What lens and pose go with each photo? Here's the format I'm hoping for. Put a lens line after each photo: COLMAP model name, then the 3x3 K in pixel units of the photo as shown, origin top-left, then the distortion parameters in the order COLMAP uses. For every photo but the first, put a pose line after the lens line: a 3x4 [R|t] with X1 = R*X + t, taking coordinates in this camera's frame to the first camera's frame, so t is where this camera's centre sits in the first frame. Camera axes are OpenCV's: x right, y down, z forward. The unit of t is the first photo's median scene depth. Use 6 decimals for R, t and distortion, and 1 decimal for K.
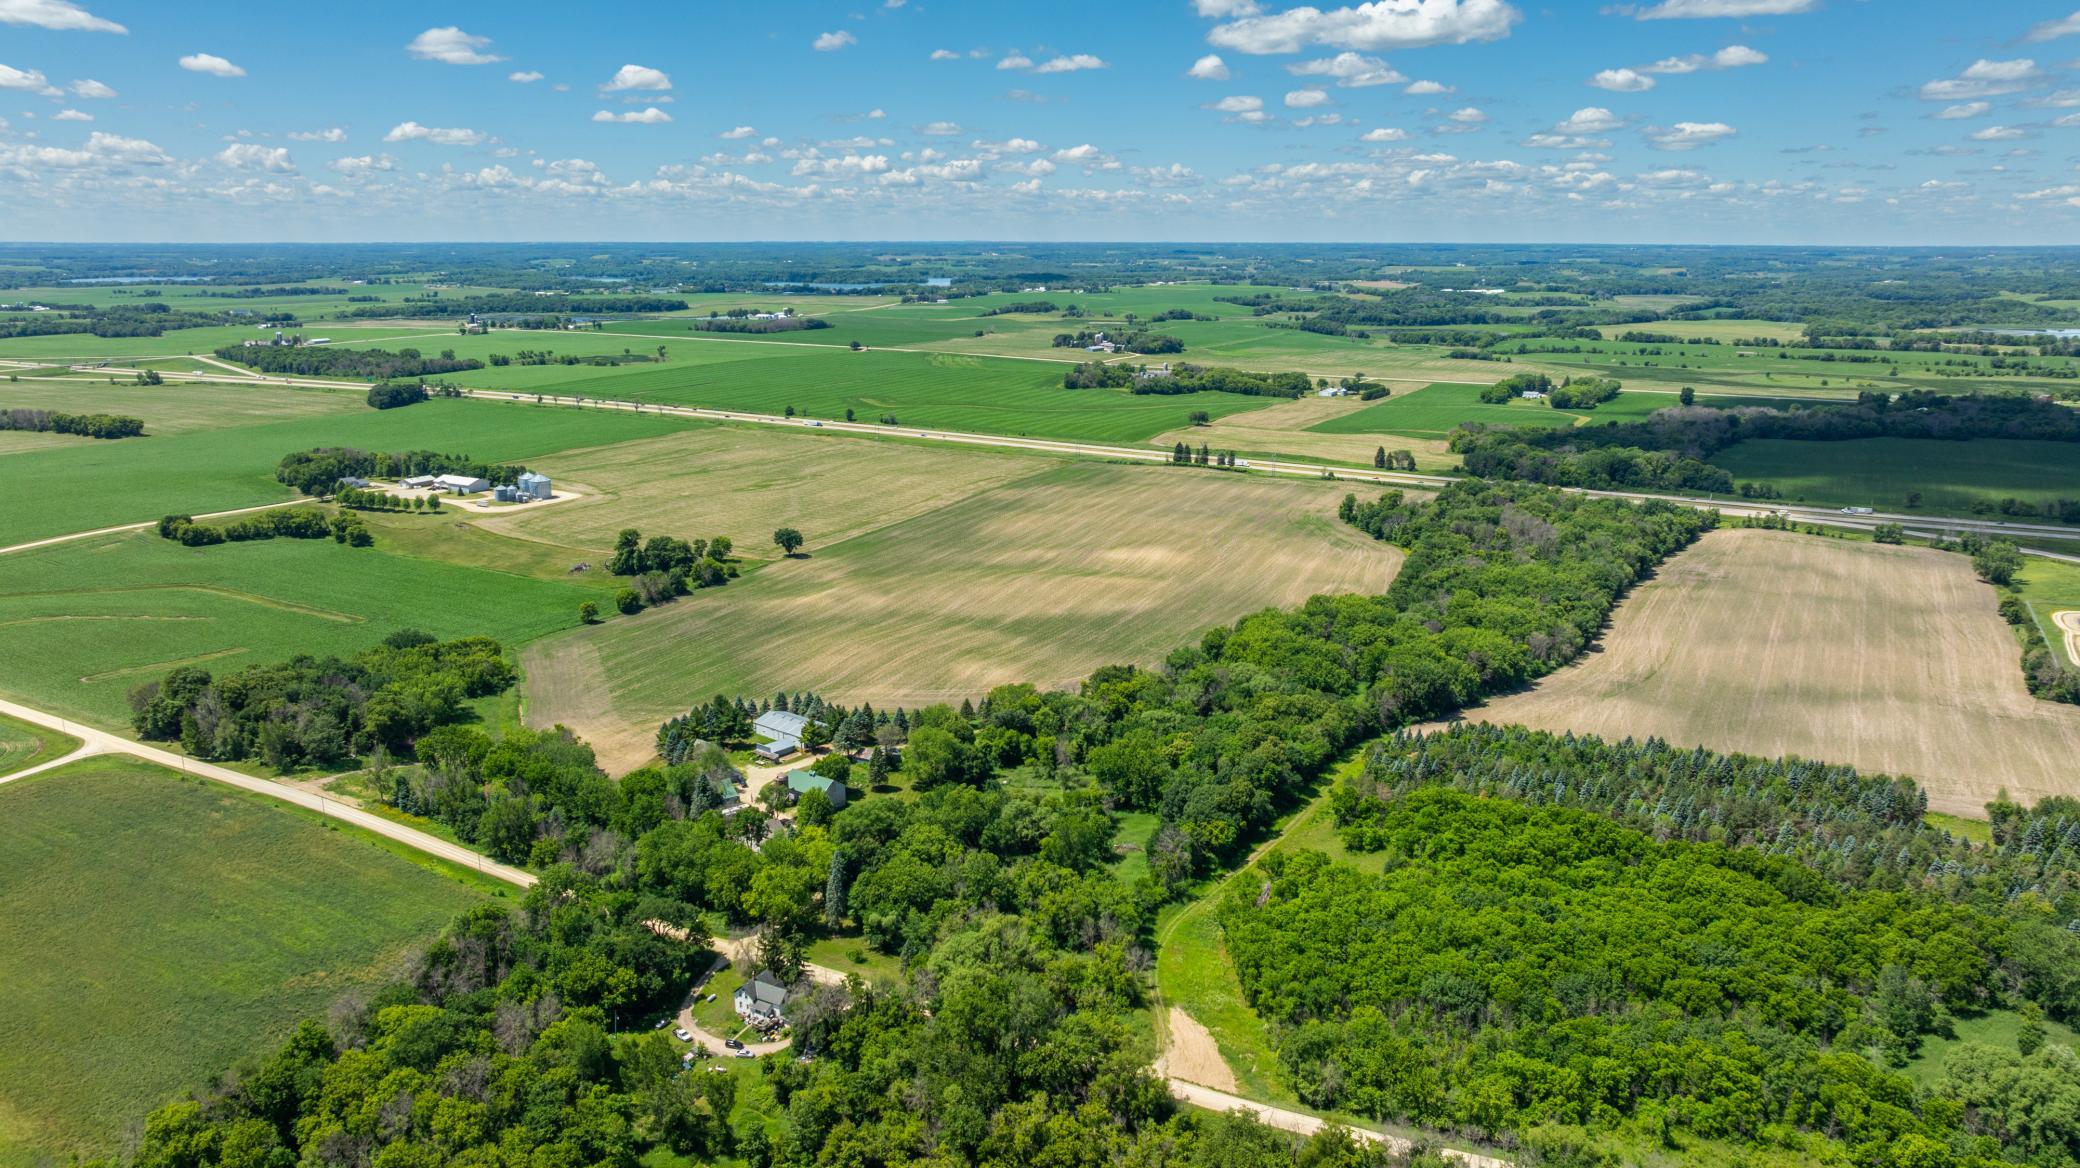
lens RADIAL K [[1466.2, 0, 1062.3], [0, 1466.2, 586.7], [0, 0, 1]] dist [-0.028823, 0.032277]
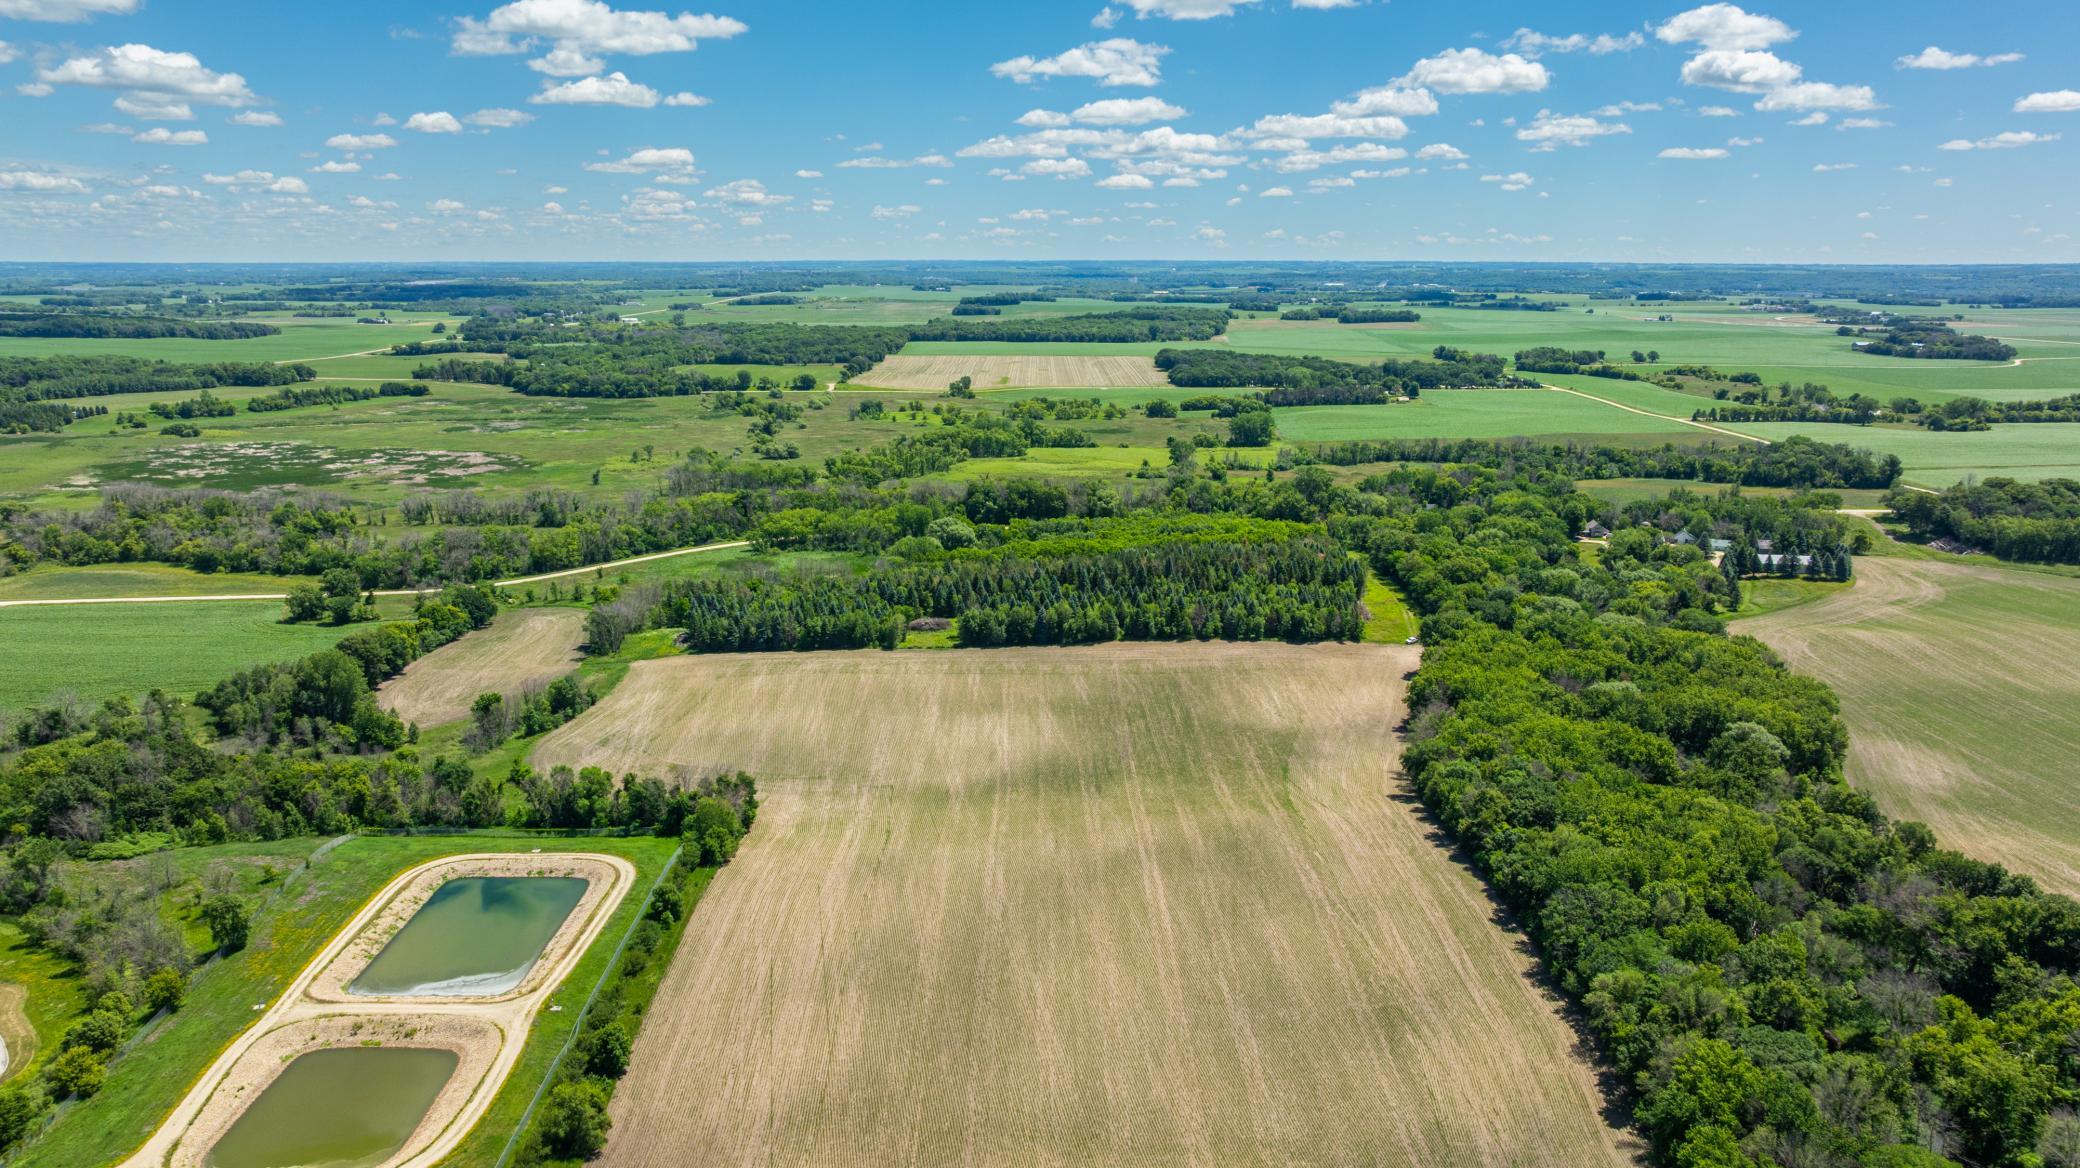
lens RADIAL K [[1459.2, 0, 1060.9], [0, 1459.2, 565.1], [0, 0, 1]] dist [-0.030905, 0.025480]
pose [[-0.871669, 0.101392, -0.479492, 0.610640], [-0.115236, 0.908535, 0.401603, -0.210426], [0.476354, 0.405320, -0.780258, 1.095360]]
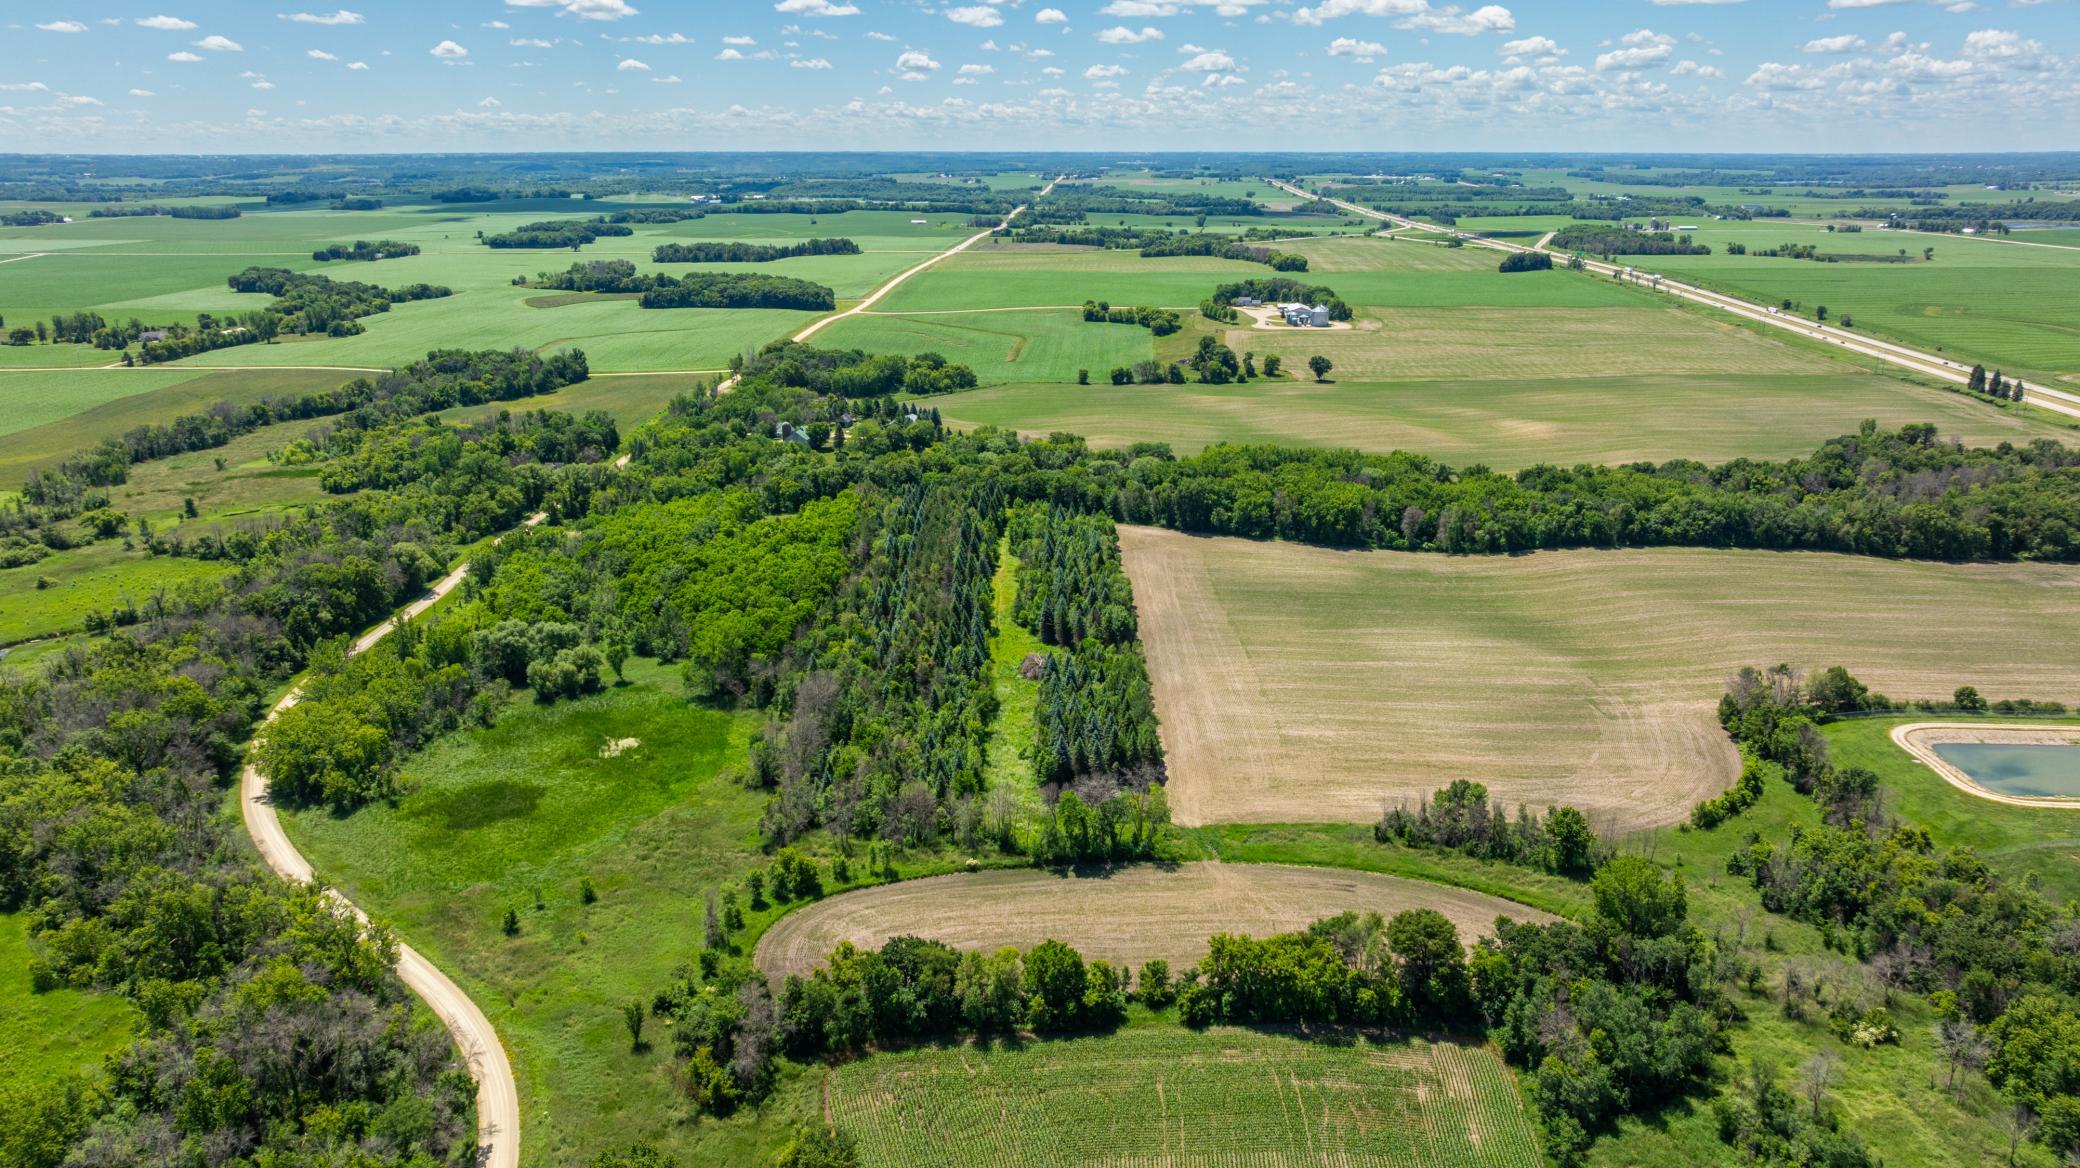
lens RADIAL K [[1498.7, 0, 1055.7], [0, 1498.7, 558.1], [0, 0, 1]] dist [-0.023272, 0.004764]
pose [[0.443612, 0.239477, -0.863631, 0.813102], [-0.210327, 0.964545, 0.159423, -0.030936], [0.871189, 0.110923, 0.478252, 0.277409]]
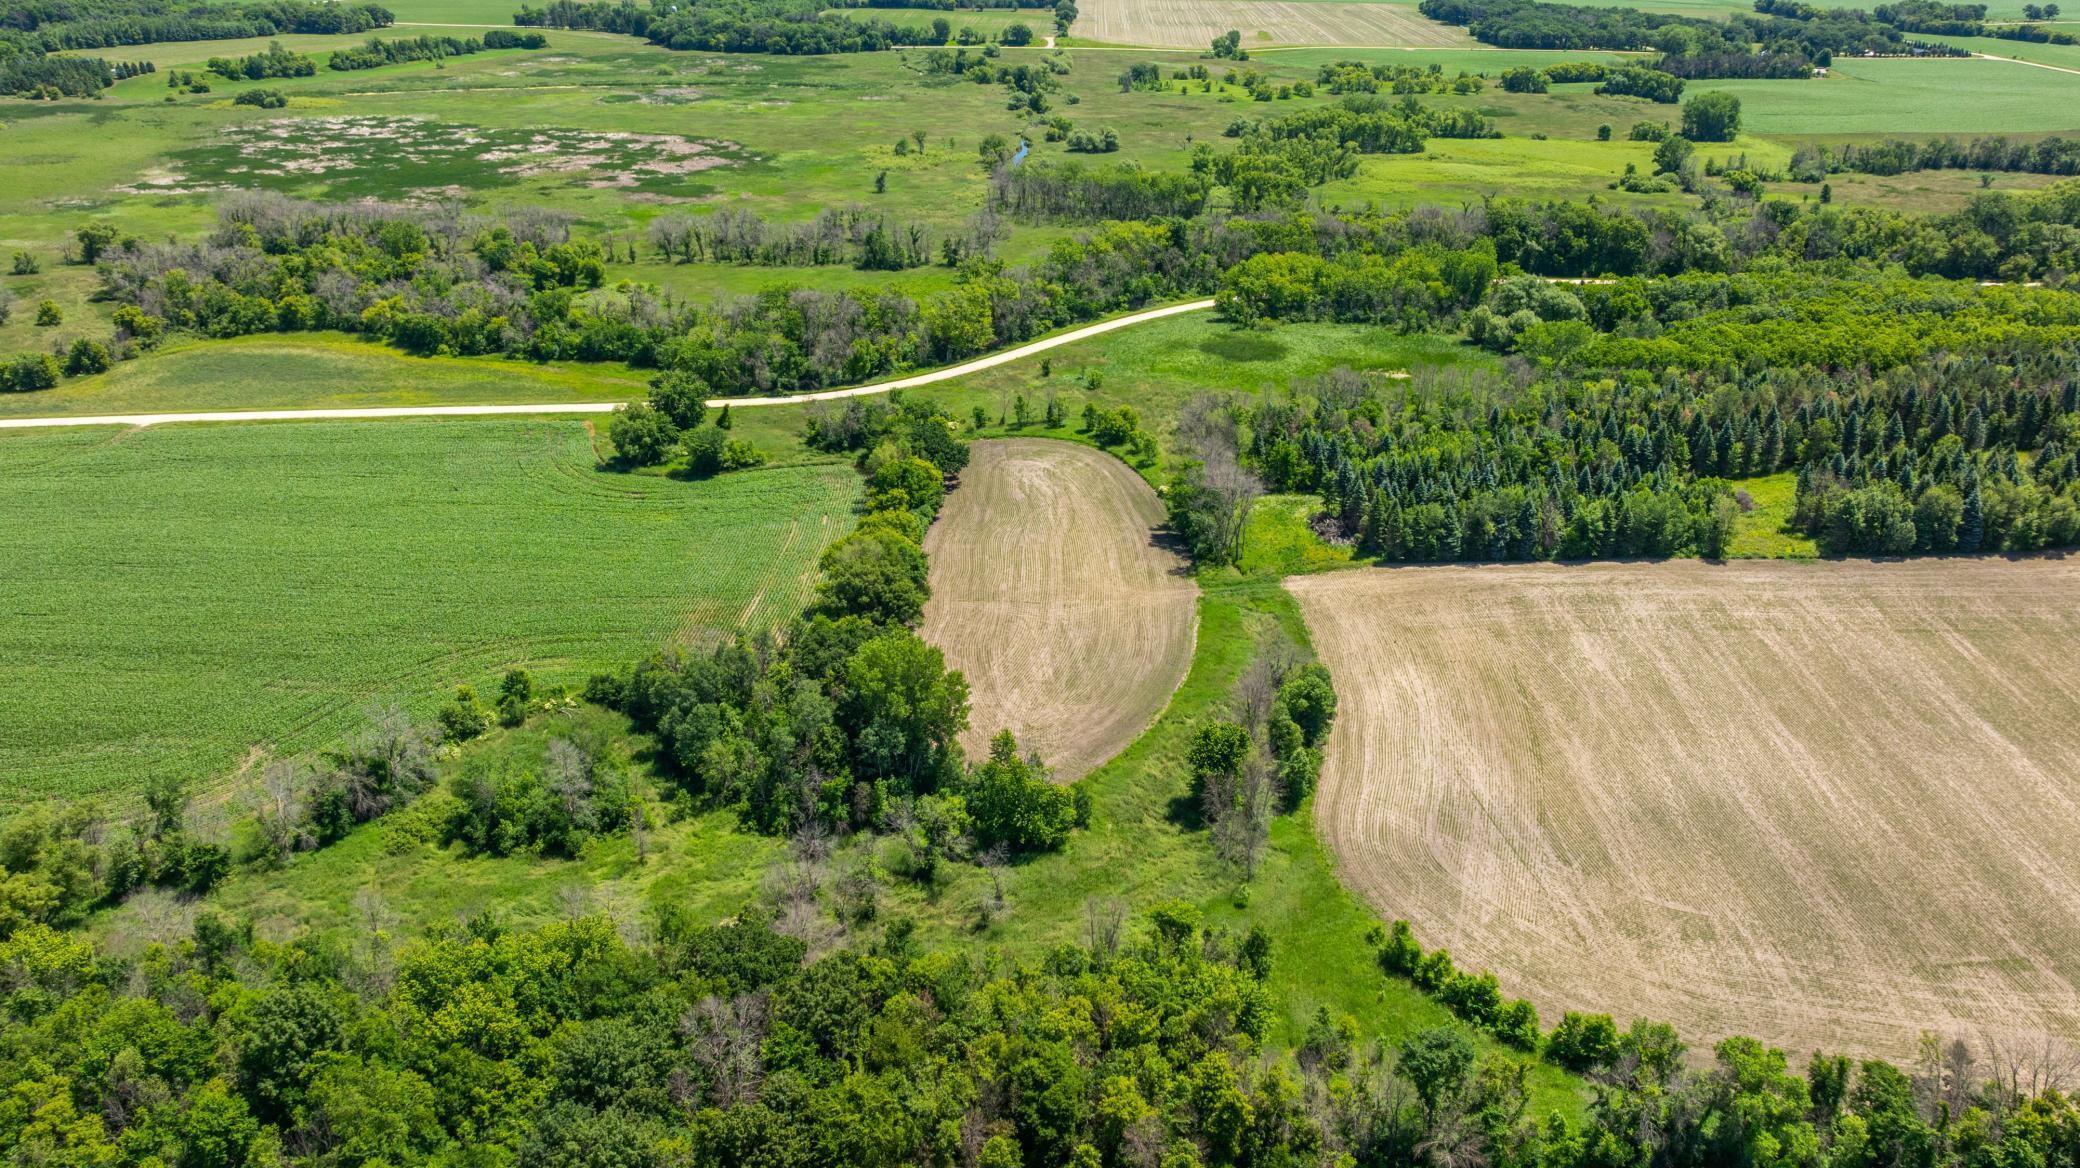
lens RADIAL K [[1573.8, 0, 1084.2], [0, 1573.8, 488.6], [0, 0, 1]] dist [-0.018441, -0.000142]
pose [[-0.883709, 0.162338, -0.438981, 0.685411], [-0.118505, 0.829750, 0.545410, -0.122090], [0.452785, 0.534005, -0.714020, 0.772366]]
